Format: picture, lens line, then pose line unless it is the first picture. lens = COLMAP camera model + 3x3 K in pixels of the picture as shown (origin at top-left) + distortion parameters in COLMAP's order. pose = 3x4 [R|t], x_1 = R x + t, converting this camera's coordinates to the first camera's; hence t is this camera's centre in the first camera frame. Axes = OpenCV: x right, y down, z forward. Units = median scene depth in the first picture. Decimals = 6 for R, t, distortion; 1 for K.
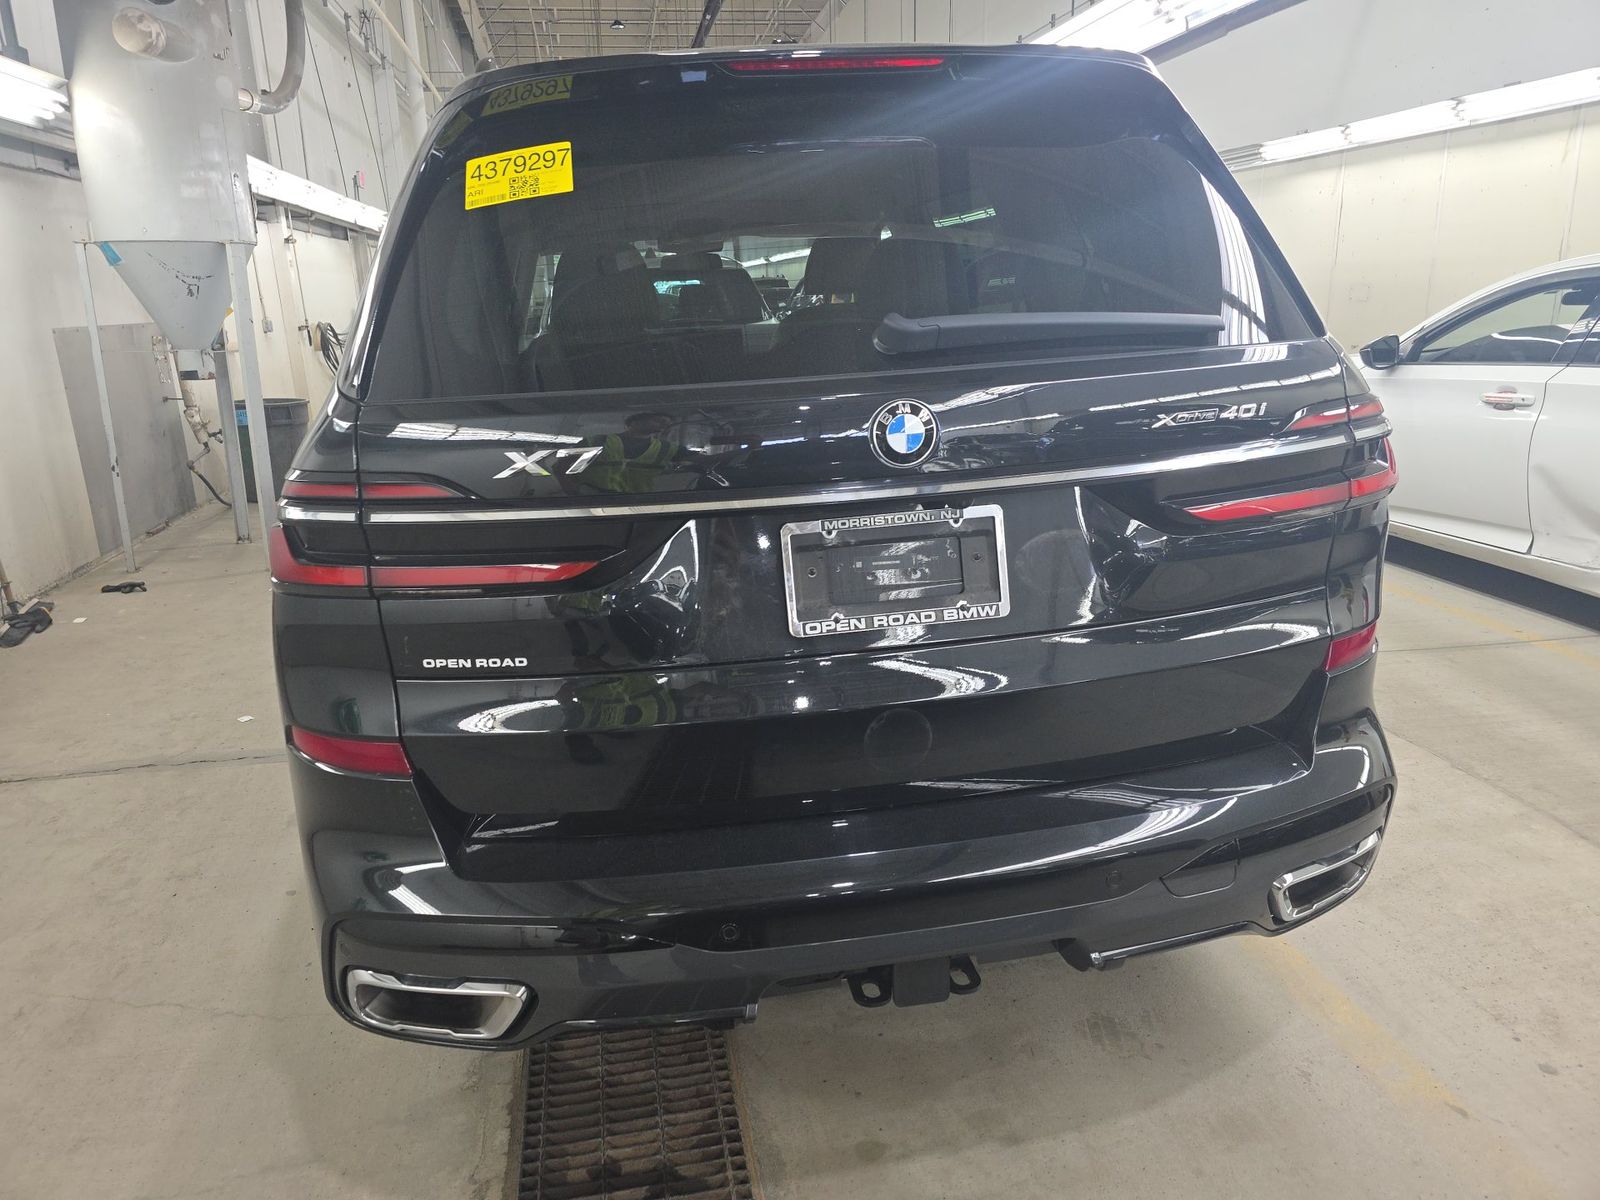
lens RADIAL K [[1055.3, 0, 798.9], [0, 1055.3, 577.3], [0, 0, 1]] dist [0.037417, 0.000124]
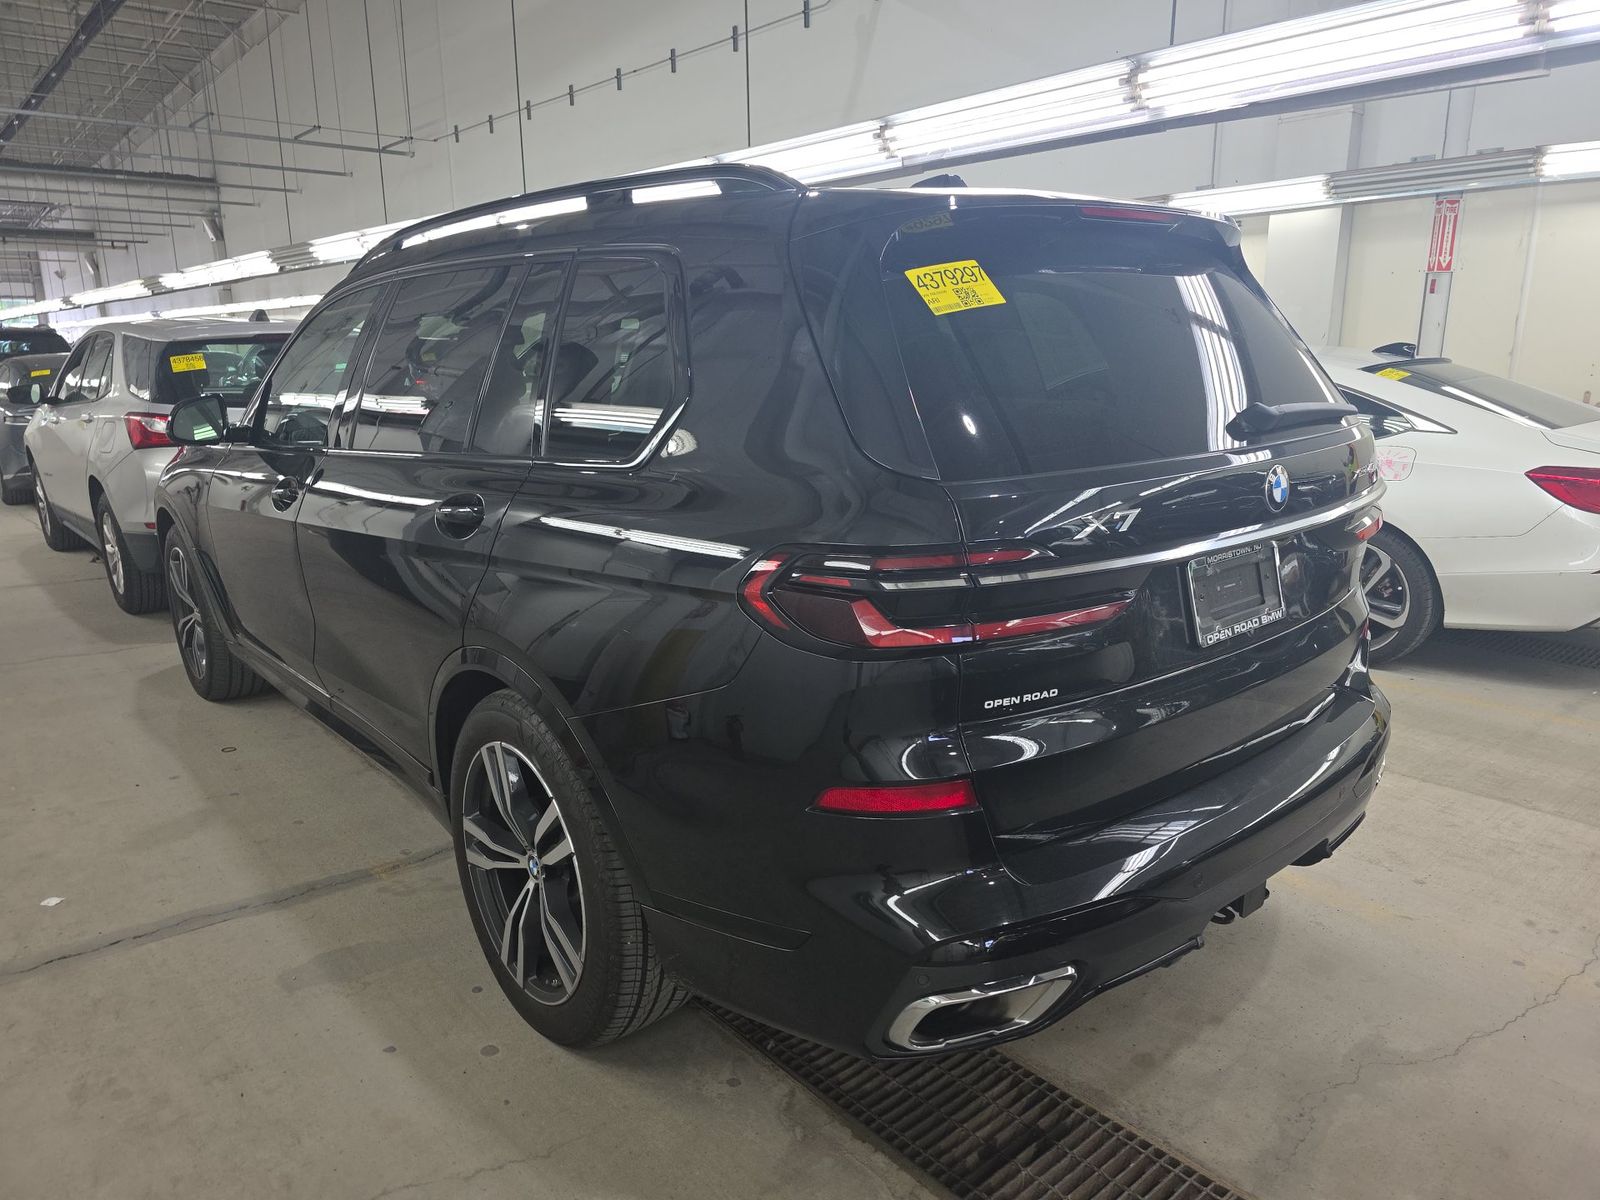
lens RADIAL K [[1065.4, 0, 800.0], [0, 1065.4, 600.0], [0, 0, 1]] dist [0.007430, 0.002716]
pose [[0.860536, -0.091223, 0.501155, -1.072872], [0.113148, 0.993487, -0.013448, -0.038621], [-0.496664, 0.068278, 0.865253, 0.093371]]
